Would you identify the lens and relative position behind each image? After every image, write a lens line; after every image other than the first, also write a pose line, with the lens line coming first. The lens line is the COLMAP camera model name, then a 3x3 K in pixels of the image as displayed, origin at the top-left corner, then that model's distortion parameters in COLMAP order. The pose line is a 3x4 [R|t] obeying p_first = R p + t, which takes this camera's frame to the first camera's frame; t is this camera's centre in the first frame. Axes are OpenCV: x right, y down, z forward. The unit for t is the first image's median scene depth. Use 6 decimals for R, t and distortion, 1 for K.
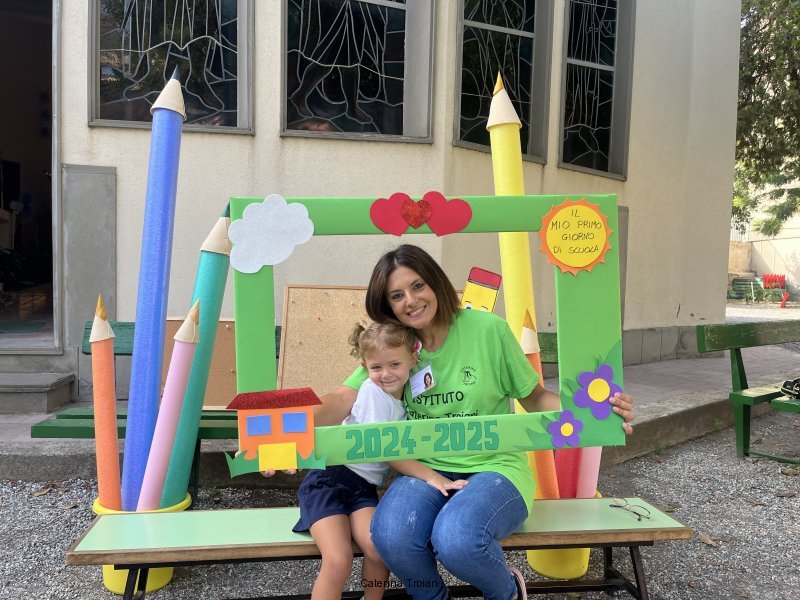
lens RADIAL K [[608.9, 0, 394.3], [0, 608.9, 302.0], [0, 0, 1]] dist [0.088707, -0.129842]
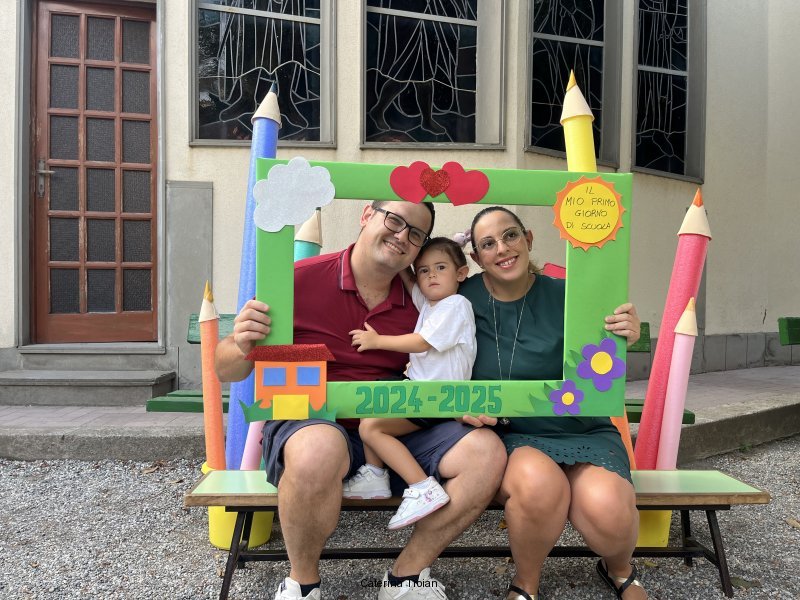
lens RADIAL K [[608.9, 0, 404.5], [0, 608.9, 301.7], [0, 0, 1]] dist [0.088707, -0.129842]
pose [[0.994644, -0.013787, -0.102435, -0.003143], [0.009461, 0.999048, -0.042590, 0.041224], [0.102925, 0.041392, 0.993828, -0.038885]]
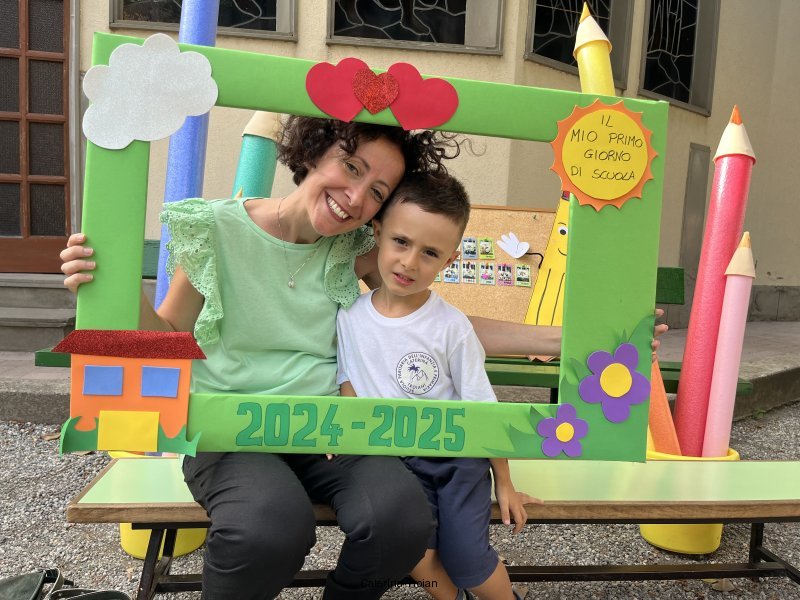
lens RADIAL K [[608.9, 0, 395.3], [0, 608.9, 303.0], [0, 0, 1]] dist [0.088707, -0.129842]
pose [[0.999062, 0.023811, -0.036161, -0.046728], [-0.021954, 0.998463, 0.050898, 0.047215], [0.037318, -0.050056, 0.998049, 0.114625]]
